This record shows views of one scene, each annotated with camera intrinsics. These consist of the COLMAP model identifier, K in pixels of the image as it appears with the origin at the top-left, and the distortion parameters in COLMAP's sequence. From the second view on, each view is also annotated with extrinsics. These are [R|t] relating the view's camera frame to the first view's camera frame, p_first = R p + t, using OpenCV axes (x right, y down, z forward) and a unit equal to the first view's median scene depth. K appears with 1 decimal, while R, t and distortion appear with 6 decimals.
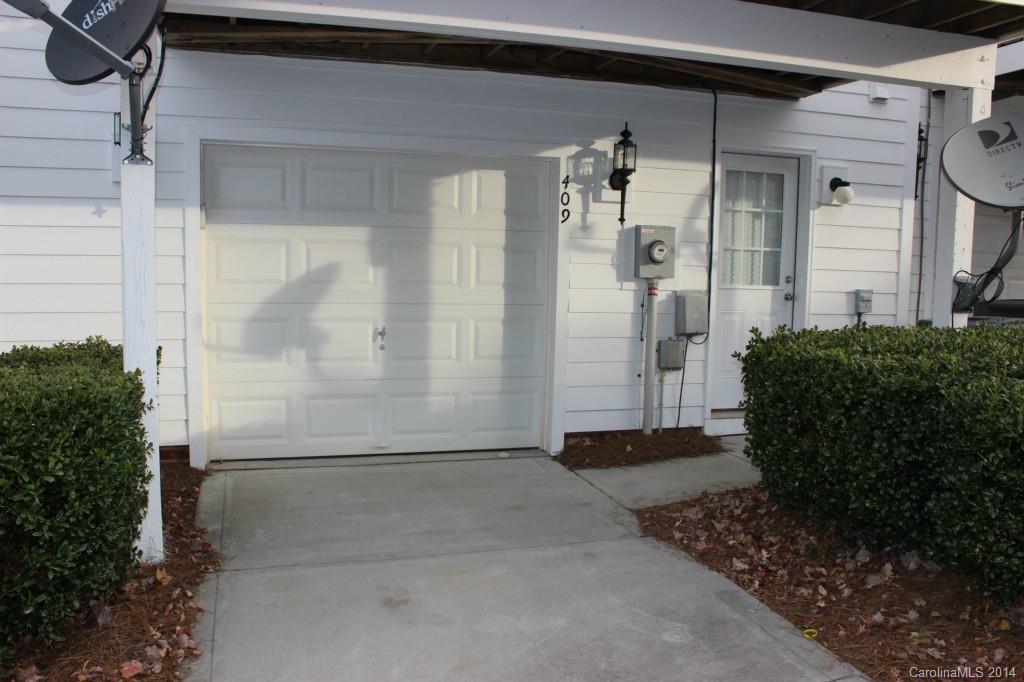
lens RADIAL K [[849.3, 0, 512.0], [0, 849.3, 341.0], [0, 0, 1]] dist [-0.161179, 0.142147]
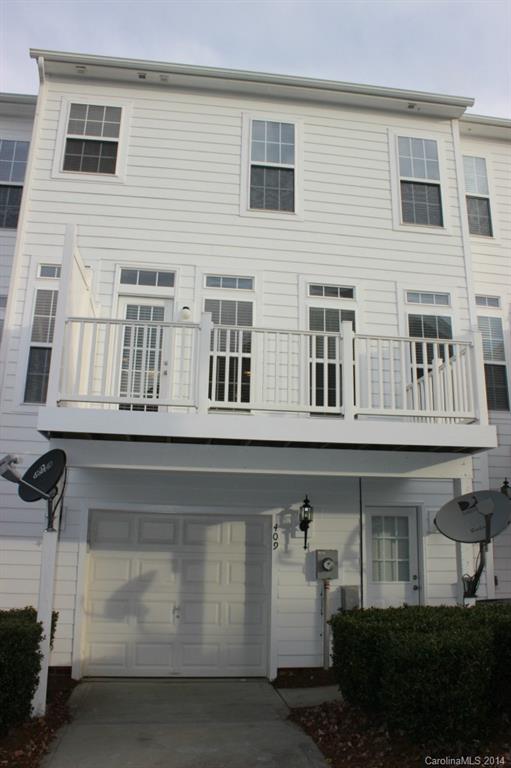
lens RADIAL K [[637.0, 0, 255.5], [0, 637.0, 384.0], [0, 0, 1]] dist [-0.161179, 0.142147]
pose [[0.986257, -0.046993, -0.158394, 0.257148], [-0.011037, 0.937815, -0.346961, 0.001257], [0.164849, 0.343941, 0.924408, -0.421493]]
